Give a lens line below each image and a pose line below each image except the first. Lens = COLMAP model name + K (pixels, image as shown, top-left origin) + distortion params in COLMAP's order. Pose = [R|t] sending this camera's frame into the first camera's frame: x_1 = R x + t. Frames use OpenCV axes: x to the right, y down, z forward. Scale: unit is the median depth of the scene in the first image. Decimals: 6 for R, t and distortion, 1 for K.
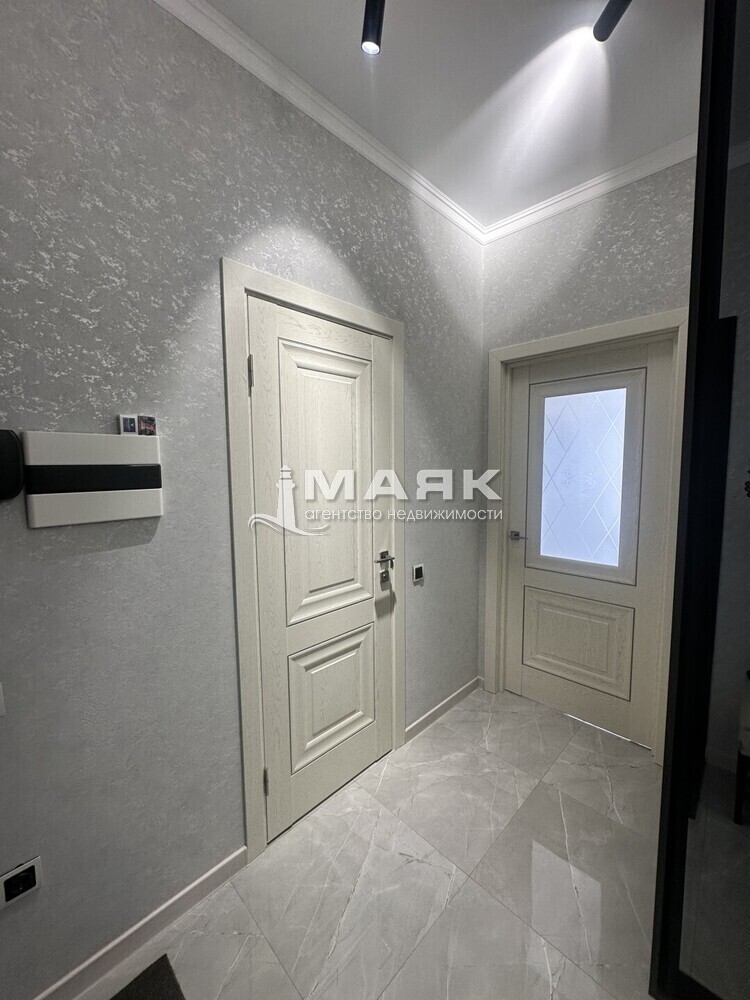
lens RADIAL K [[398.7, 0, 375.0], [0, 398.7, 500.0], [0, 0, 1]] dist [-0.001761, 0.000071]
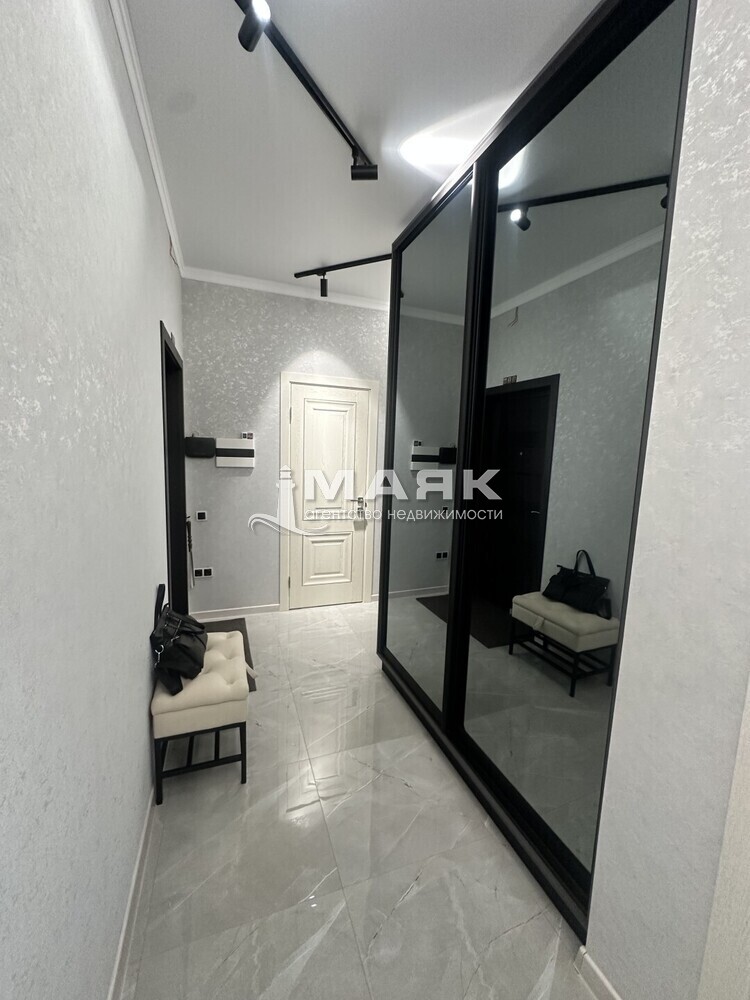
lens RADIAL K [[398.7, 0, 375.0], [0, 398.7, 500.0], [0, 0, 1]] dist [-0.001761, 0.000071]
pose [[0.907551, 0.092132, -0.409711, 1.562181], [-0.080274, 0.995707, 0.046091, 0.077343], [0.412198, -0.008941, 0.911050, -1.349044]]
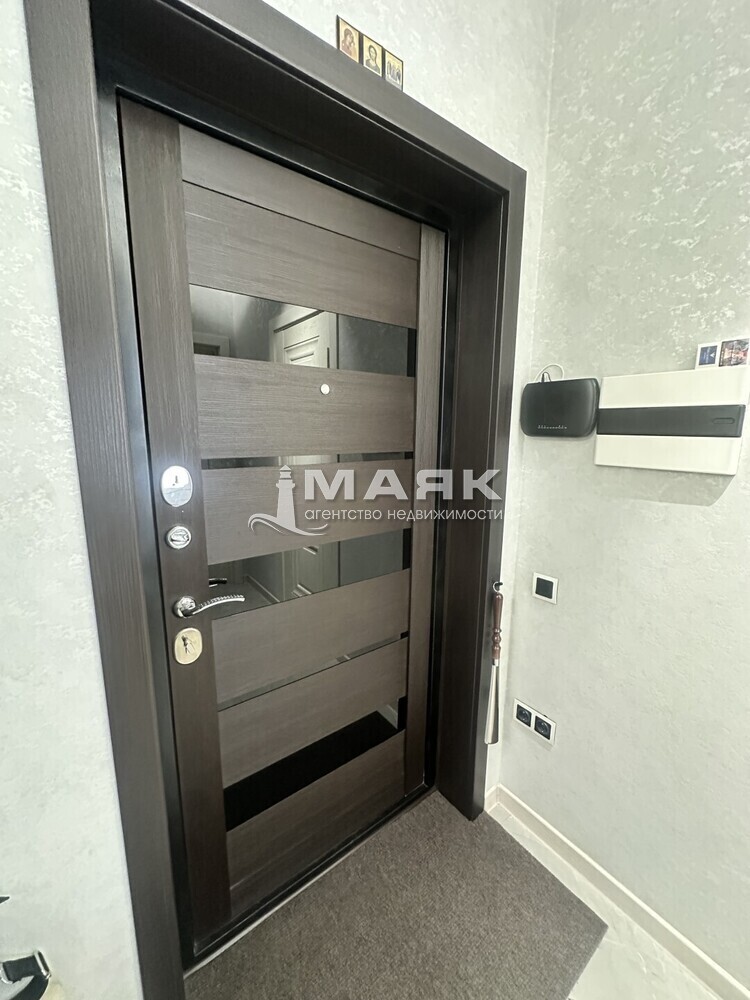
lens RADIAL K [[402.3, 0, 372.0], [0, 402.3, 498.3], [0, 0, 1]] dist [-0.002120, 0.000110]
pose [[-0.160935, 0.180836, -0.970257, 0.339757], [-0.095792, 0.975568, 0.197714, -0.001697], [0.982305, 0.124762, -0.139680, 0.480900]]
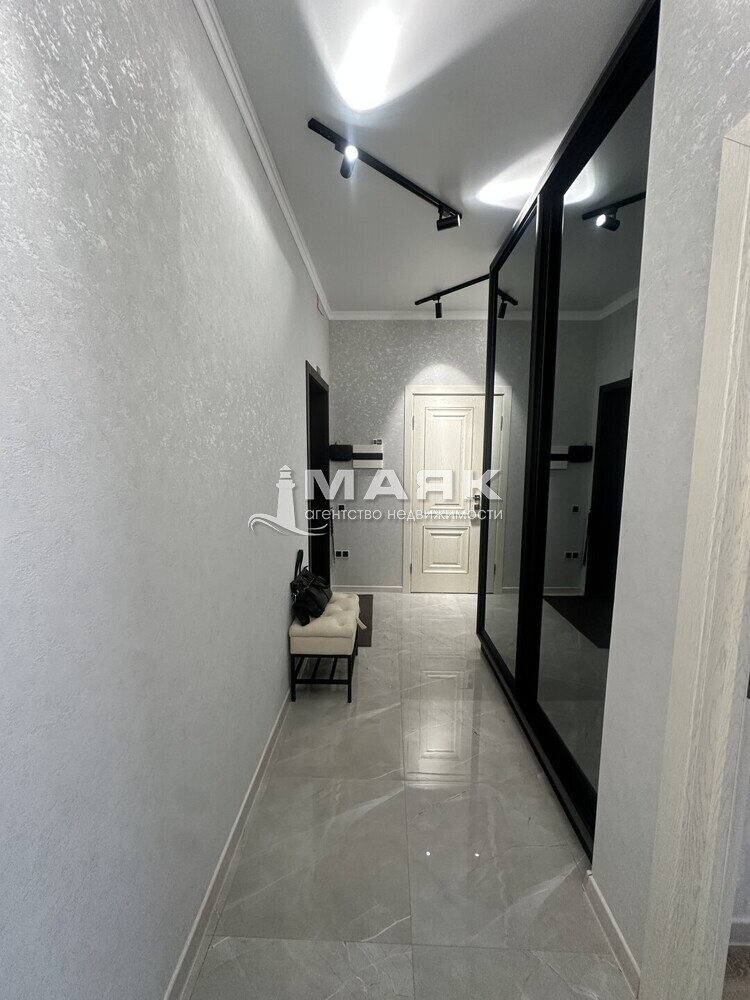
lens RADIAL K [[398.7, 0, 375.0], [0, 398.7, 500.0], [0, 0, 1]] dist [-0.001761, 0.000071]
pose [[0.685879, 0.098075, -0.721077, 2.051996], [-0.075863, 0.995114, 0.063187, 0.107358], [0.723751, 0.011365, 0.689968, -1.498031]]
